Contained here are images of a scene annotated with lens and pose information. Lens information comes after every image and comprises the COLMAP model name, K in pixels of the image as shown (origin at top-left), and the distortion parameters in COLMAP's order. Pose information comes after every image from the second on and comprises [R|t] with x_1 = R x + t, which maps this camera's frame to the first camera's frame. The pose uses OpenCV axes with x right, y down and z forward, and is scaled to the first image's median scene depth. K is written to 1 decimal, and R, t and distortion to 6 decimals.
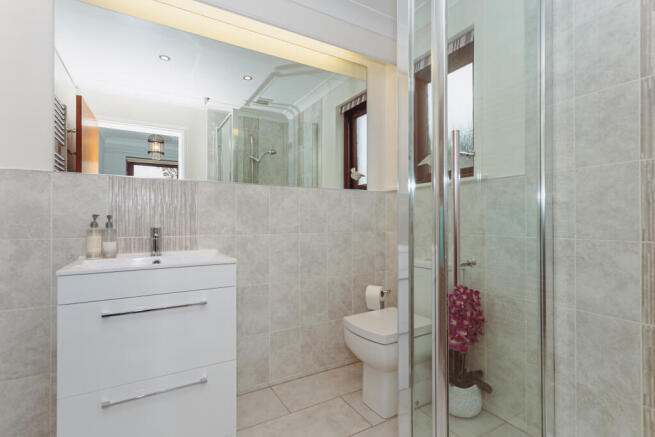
lens RADIAL K [[312.7, 0, 326.5], [0, 312.7, 218.4], [0, 0, 1]] dist [0.012707, -0.000865]
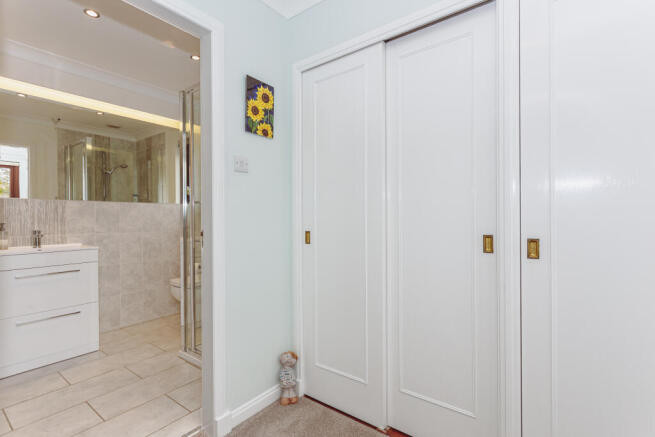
lens RADIAL K [[312.7, 0, 313.9], [0, 312.7, 218.9], [0, 0, 1]] dist [0.012707, -0.000865]
pose [[0.934862, -0.008916, 0.354899, 0.174398], [0.006377, 0.999945, 0.008324, -0.027421], [-0.354954, -0.005518, 0.934868, -0.846350]]
